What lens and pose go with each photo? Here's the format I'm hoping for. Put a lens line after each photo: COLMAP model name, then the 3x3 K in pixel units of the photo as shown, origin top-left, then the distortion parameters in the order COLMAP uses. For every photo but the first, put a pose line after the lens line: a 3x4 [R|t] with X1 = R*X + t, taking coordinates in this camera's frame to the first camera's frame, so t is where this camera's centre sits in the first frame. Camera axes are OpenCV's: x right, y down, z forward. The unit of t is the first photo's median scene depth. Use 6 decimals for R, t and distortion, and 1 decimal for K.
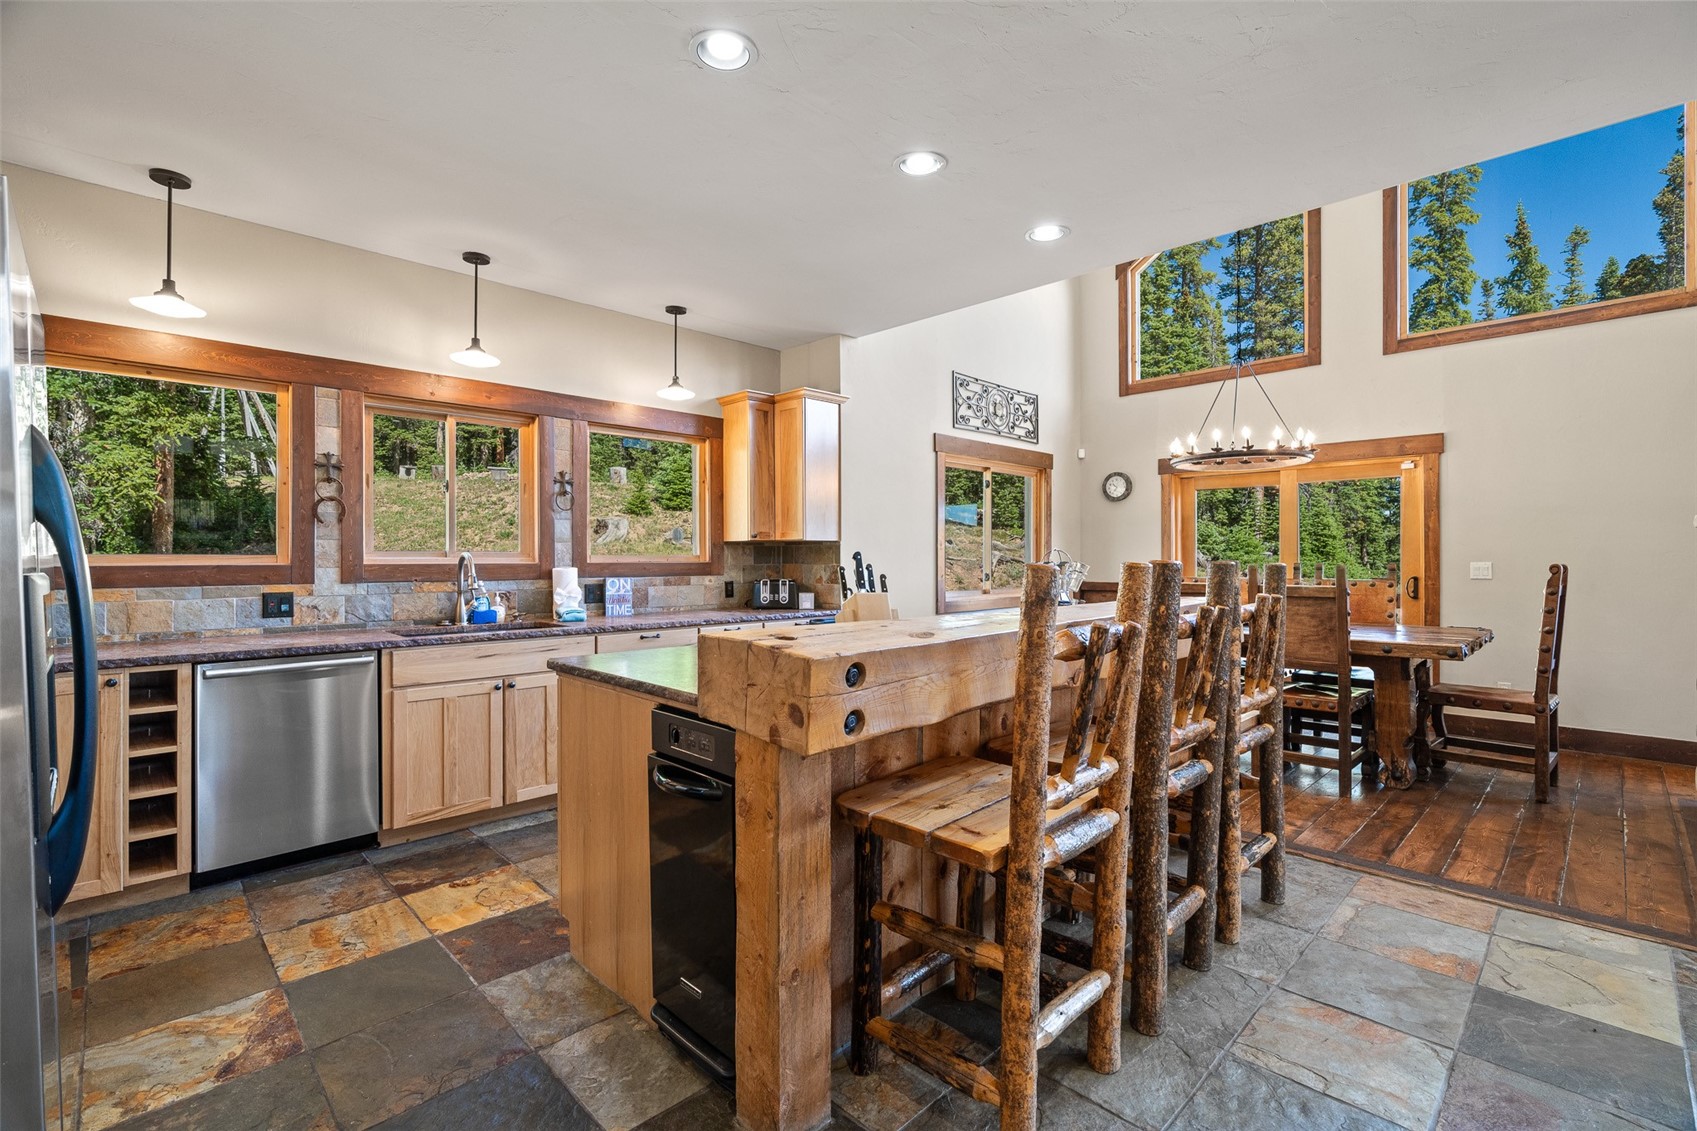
lens RADIAL K [[762.9, 0, 851.6], [0, 762.9, 555.3], [0, 0, 1]] dist [-0.011965, 0.004282]
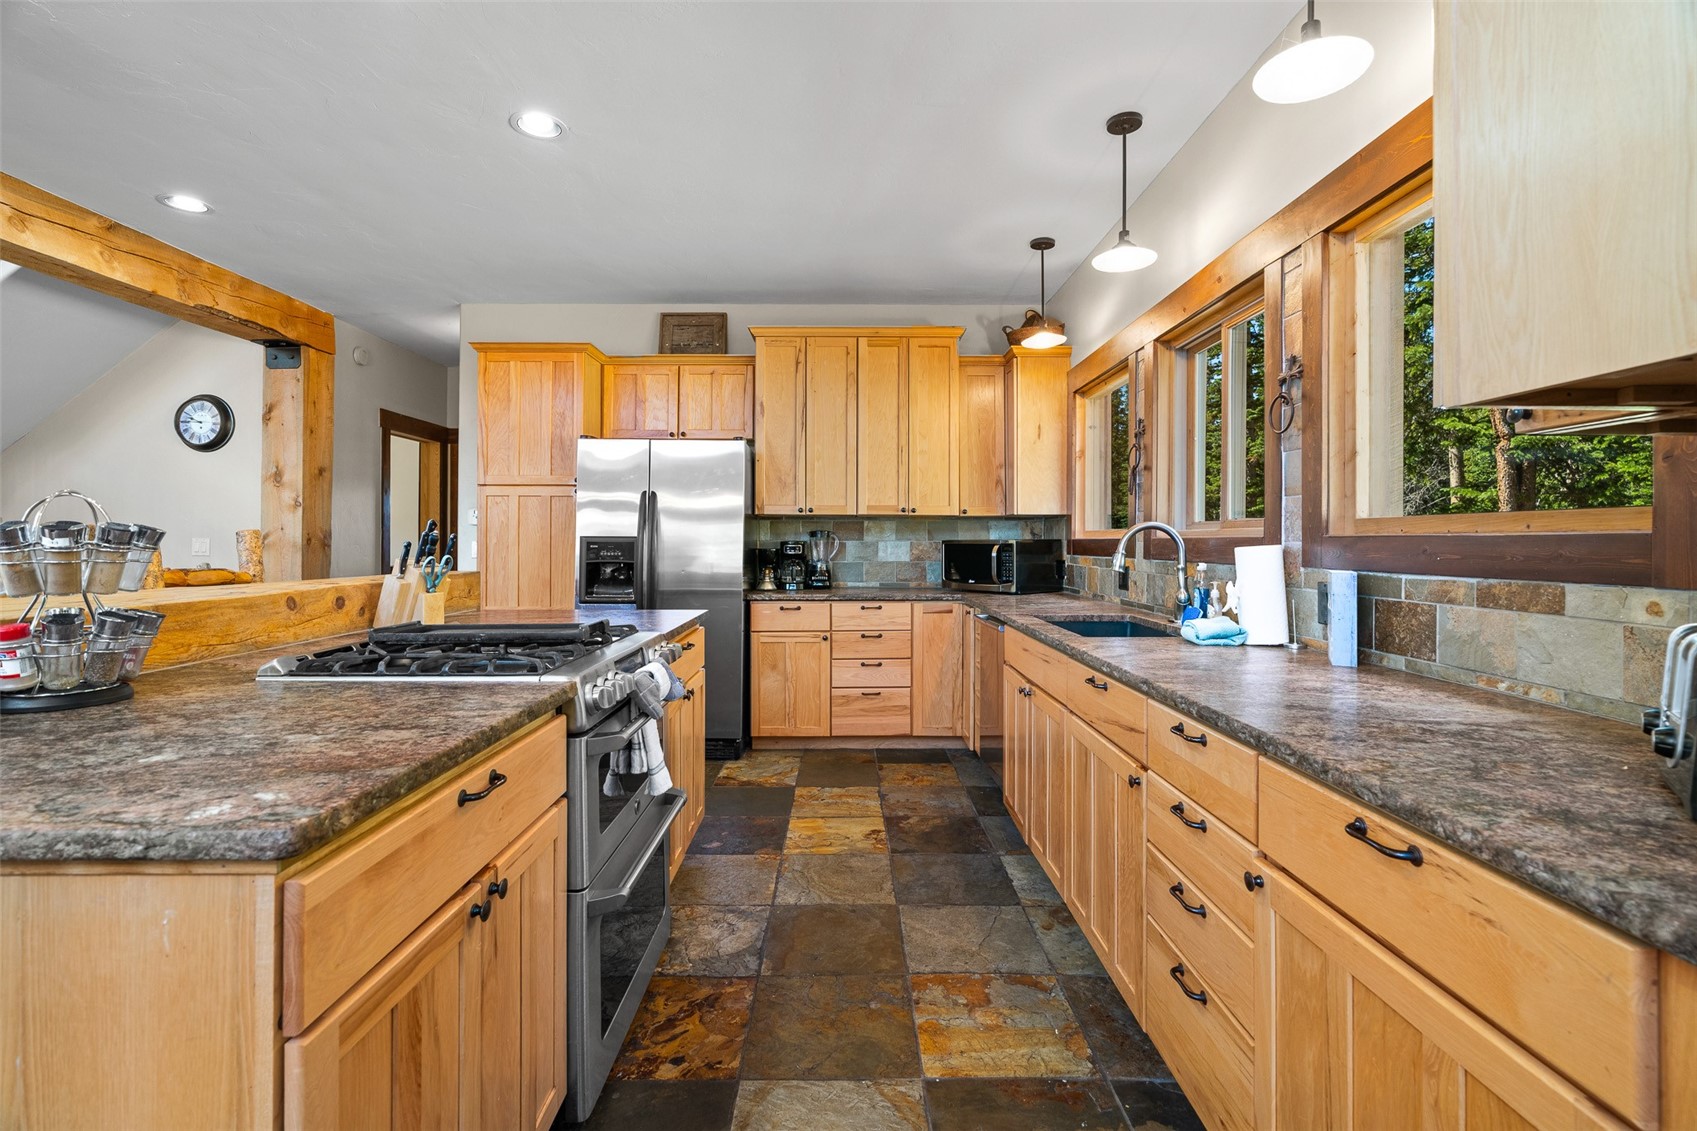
lens RADIAL K [[762.9, 0, 850.8], [0, 762.9, 536.4], [0, 0, 1]] dist [-0.011965, 0.004282]
pose [[-0.694253, -0.003976, -0.719720, 0.184103], [0.001714, 0.999973, -0.007178, 0.012759], [0.719729, -0.006217, -0.694228, 1.104327]]
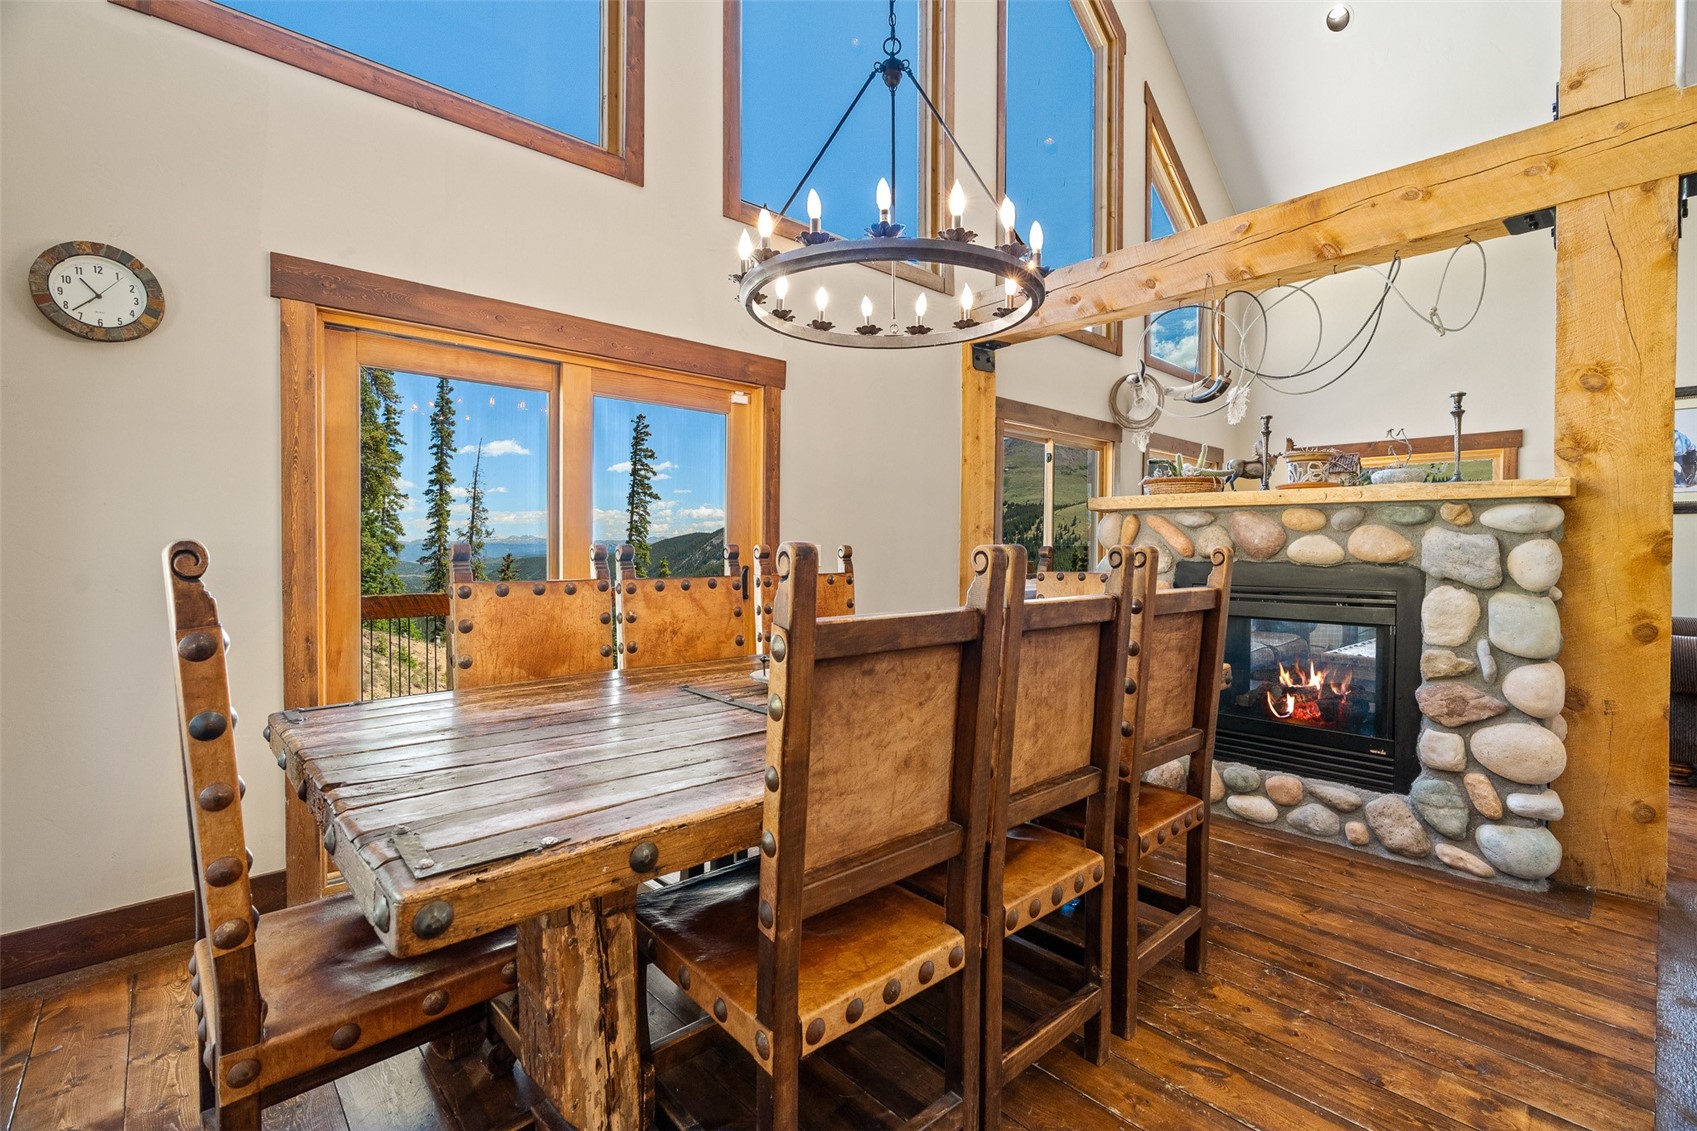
lens RADIAL K [[762.9, 0, 857.1], [0, 762.9, 560.0], [0, 0, 1]] dist [-0.011965, 0.004282]
pose [[0.031076, -0.016746, 0.999377, 0.084955], [-0.009099, 0.999813, 0.017036, 0.012697], [-0.999476, -0.009623, 0.030918, 1.067606]]
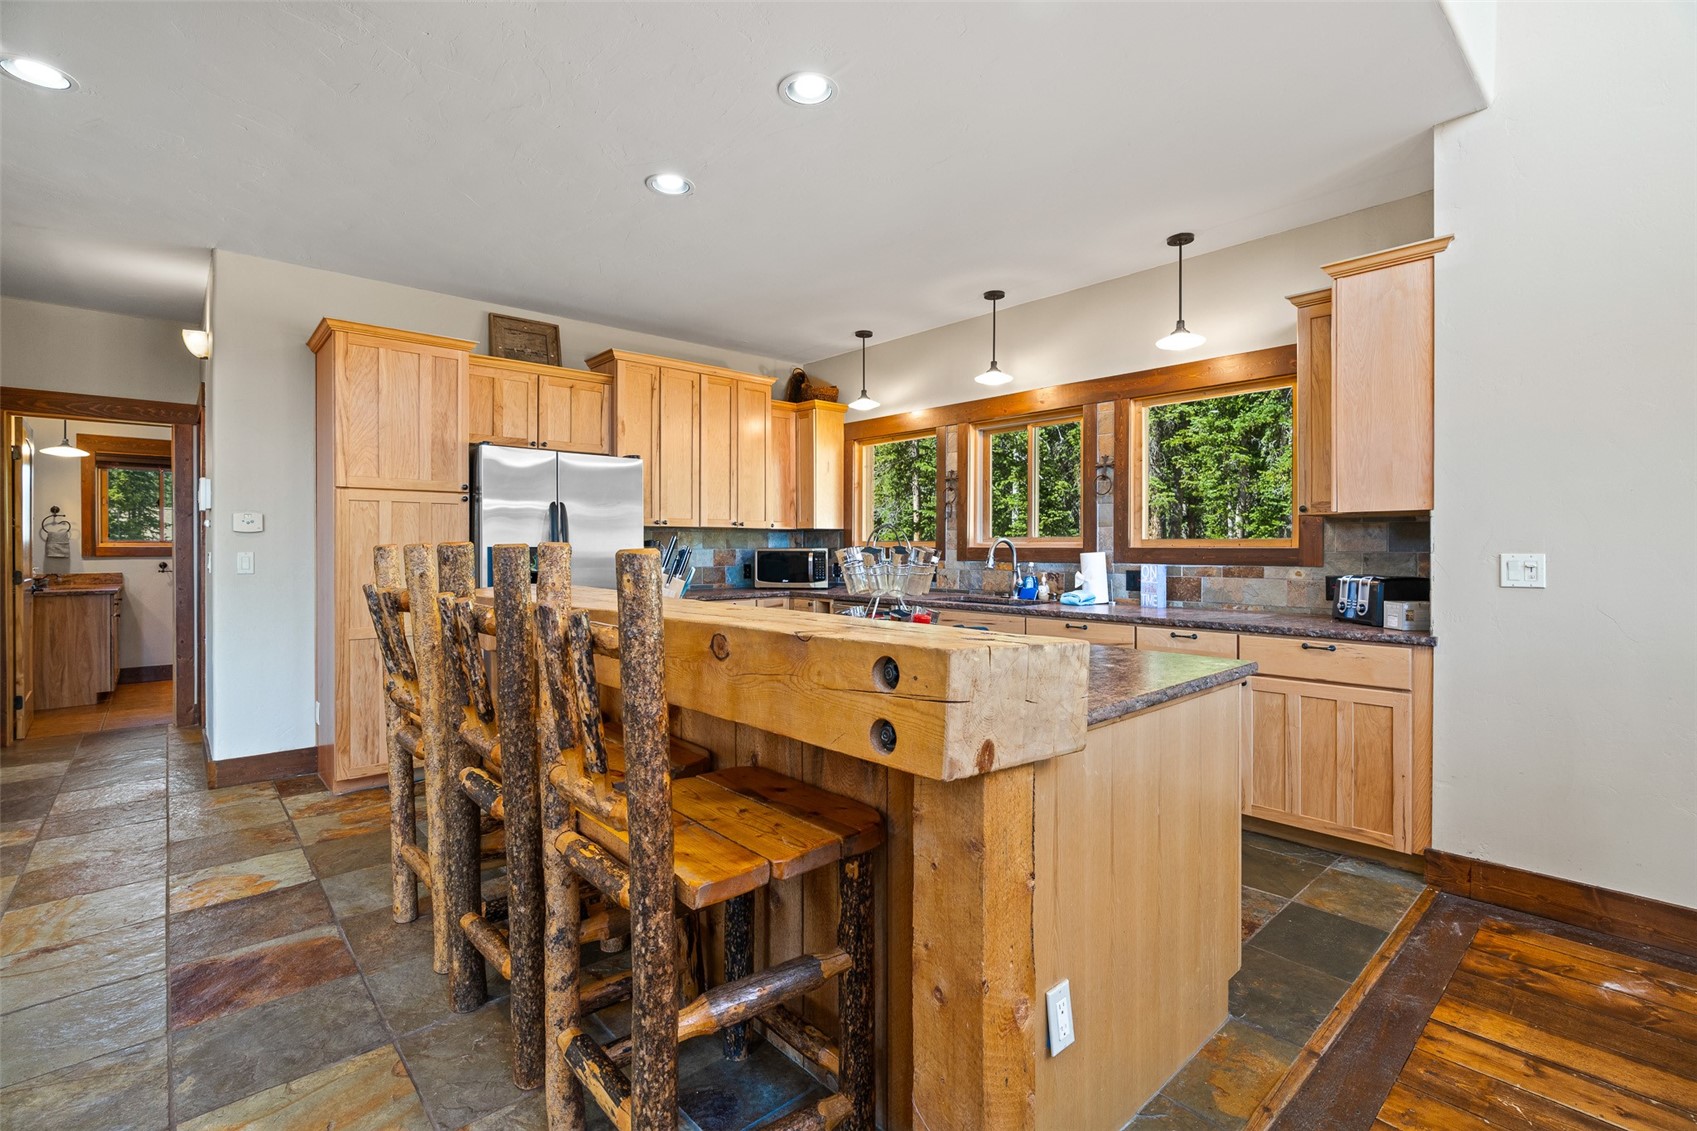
lens RADIAL K [[762.9, 0, 844.7], [0, 762.9, 547.1], [0, 0, 1]] dist [-0.011965, 0.004282]
pose [[-0.049195, 0.003646, -0.998783, 0.611863], [0.003822, 0.999987, 0.003462, 0.004571], [0.998782, -0.003647, -0.049209, 0.687110]]
